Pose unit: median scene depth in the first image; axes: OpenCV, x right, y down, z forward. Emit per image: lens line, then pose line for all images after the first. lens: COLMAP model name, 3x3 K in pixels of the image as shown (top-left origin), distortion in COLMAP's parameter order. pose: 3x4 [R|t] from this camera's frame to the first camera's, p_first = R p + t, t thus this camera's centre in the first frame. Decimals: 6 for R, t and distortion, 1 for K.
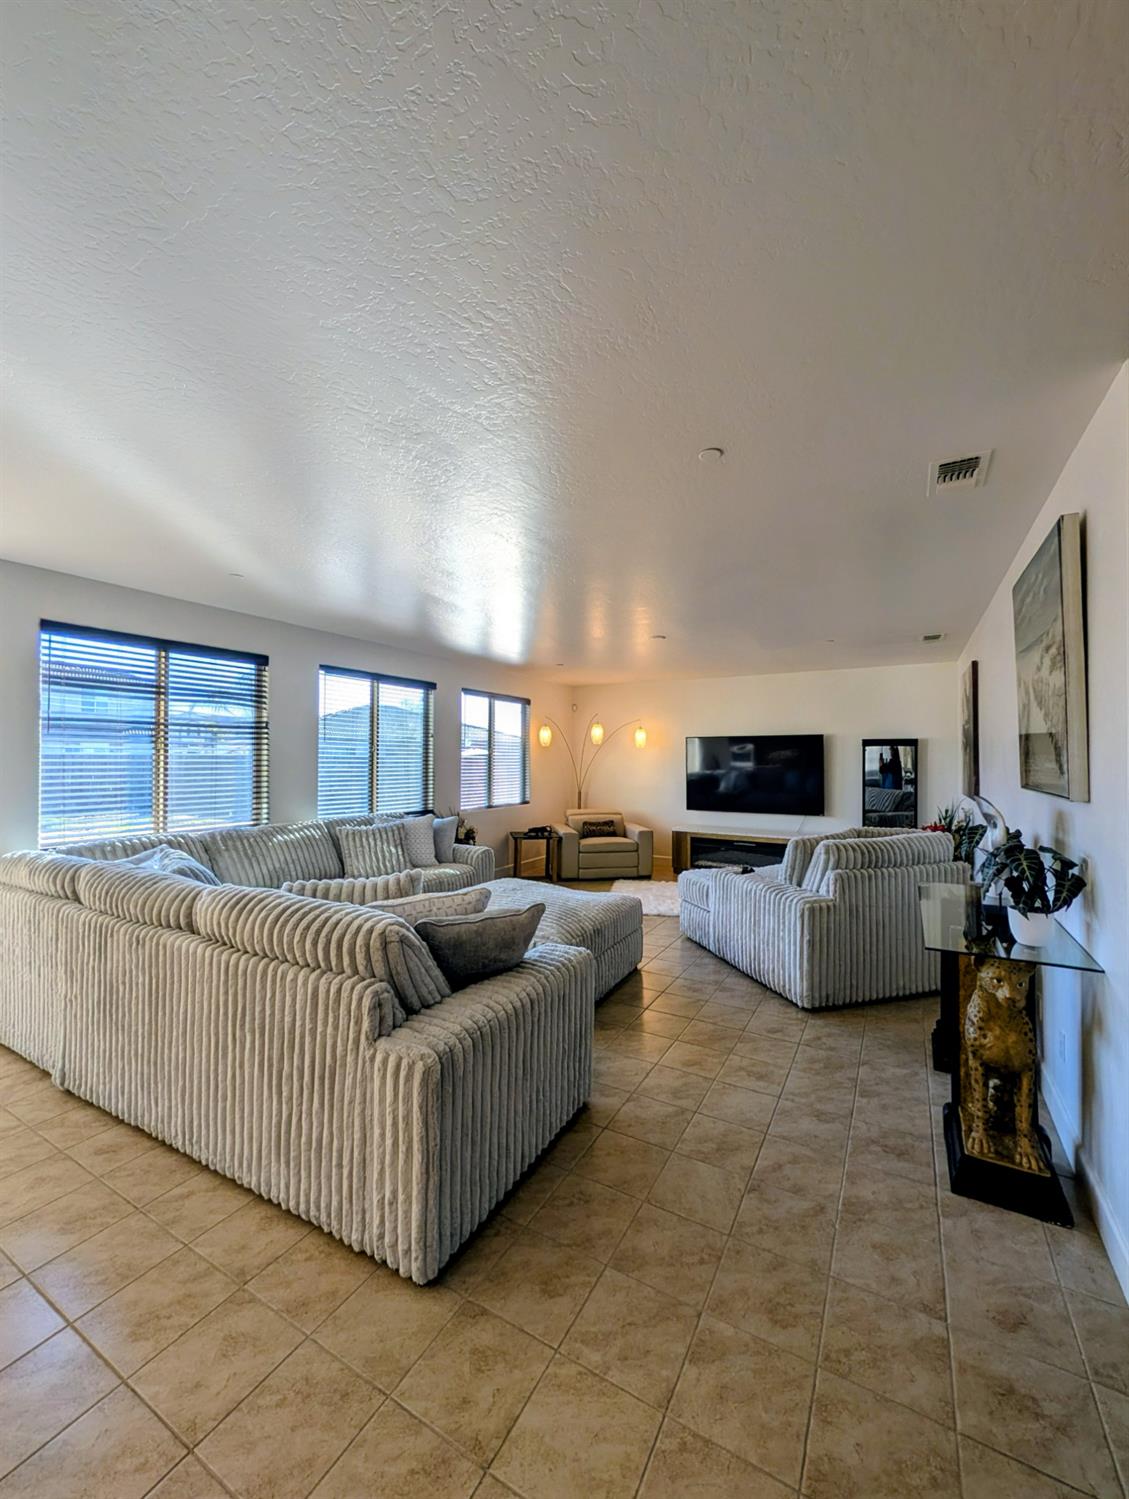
lens RADIAL K [[580.8, 0, 564.5], [0, 580.8, 749.5], [0, 0, 1]] dist [-0.005928, 0.000441]
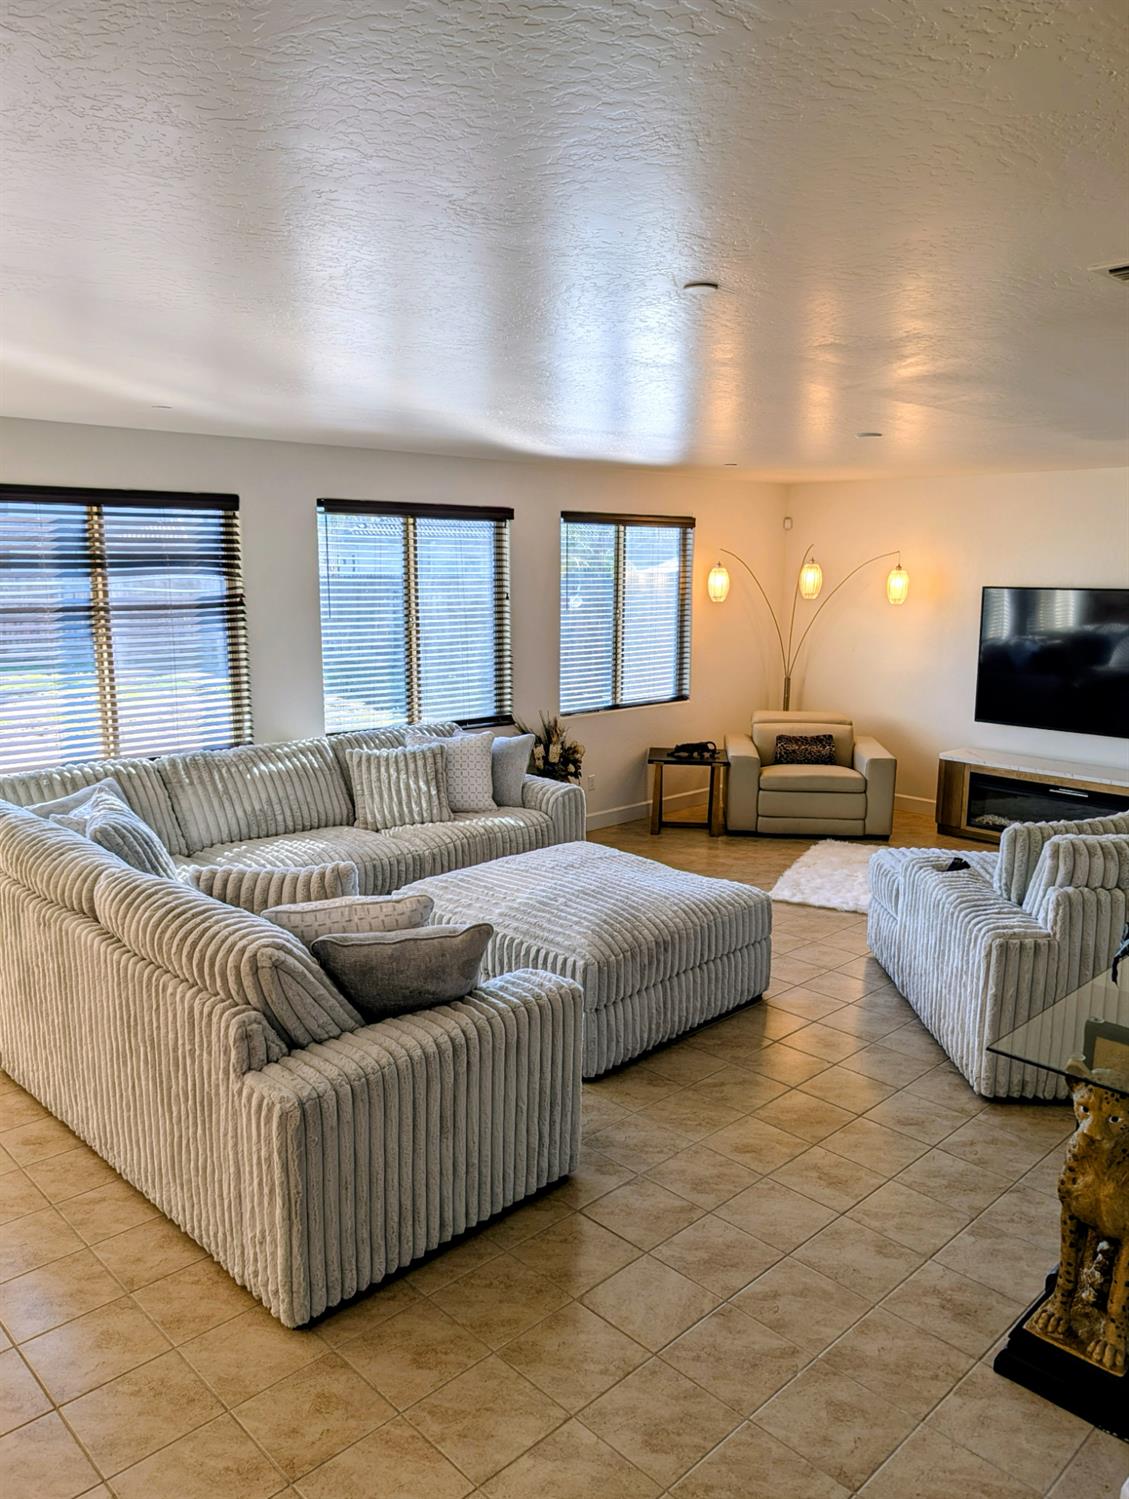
lens RADIAL K [[1065.0, 0, 564.5], [0, 1065.0, 749.5], [0, 0, 1]] dist [-0.000032, -0.009488]
pose [[0.960918, 0.048360, -0.272577, 0.438686], [0.003083, 0.982693, 0.185213, -0.219336], [0.276816, -0.178815, 0.944139, -0.236686]]
